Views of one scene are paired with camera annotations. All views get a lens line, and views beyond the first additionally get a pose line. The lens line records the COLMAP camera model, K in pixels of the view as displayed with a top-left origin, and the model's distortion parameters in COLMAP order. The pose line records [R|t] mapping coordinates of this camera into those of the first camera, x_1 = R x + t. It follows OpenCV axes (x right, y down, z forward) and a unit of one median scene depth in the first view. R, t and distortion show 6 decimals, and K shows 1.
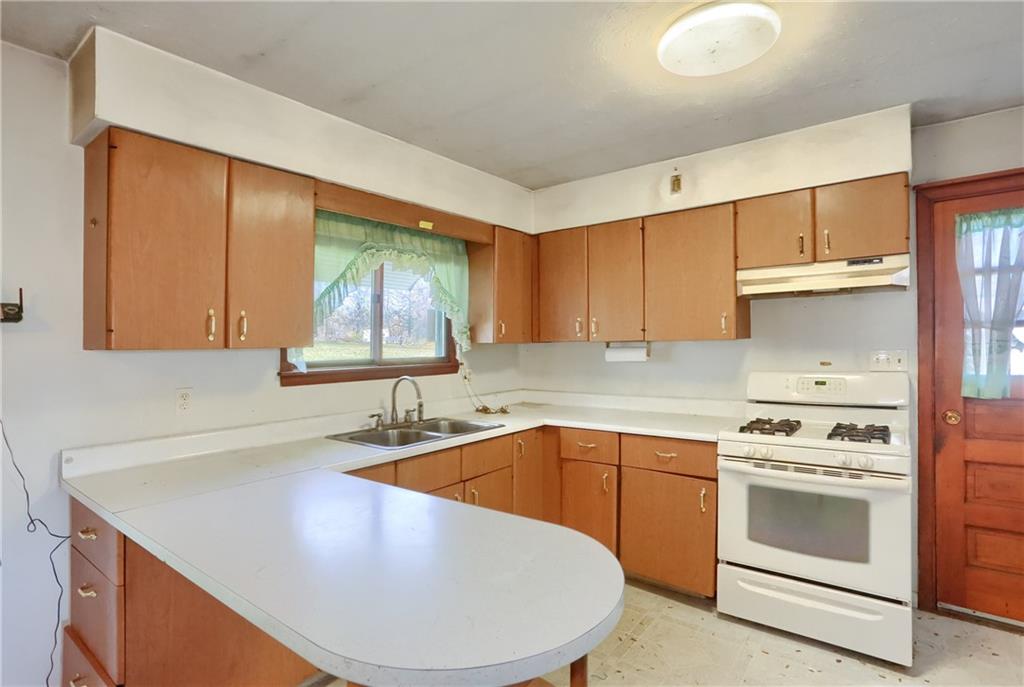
lens RADIAL K [[508.3, 0, 510.8], [0, 508.3, 355.6], [0, 0, 1]] dist [0.020080, 0.000387]
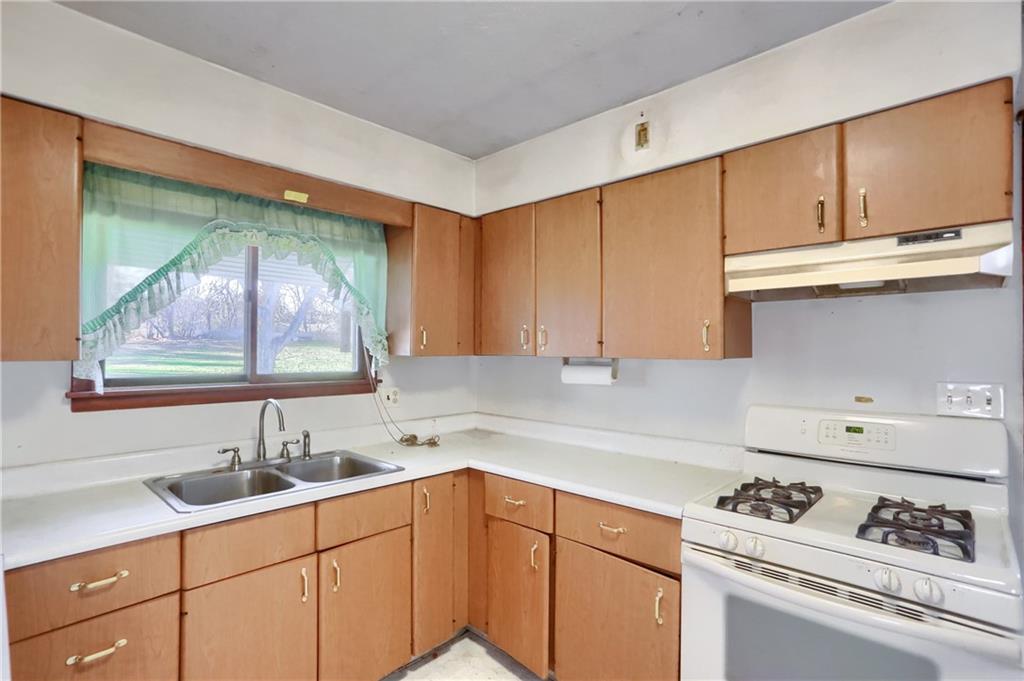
lens RADIAL K [[497.2, 0, 512.0], [0, 497.2, 353.5], [0, 0, 1]] dist [-0.000302, 0.013580]
pose [[0.995351, 0.019875, -0.094245, 0.221415], [-0.021575, 0.999622, -0.017051, -0.022022], [0.093870, 0.019005, 0.995403, 0.315311]]
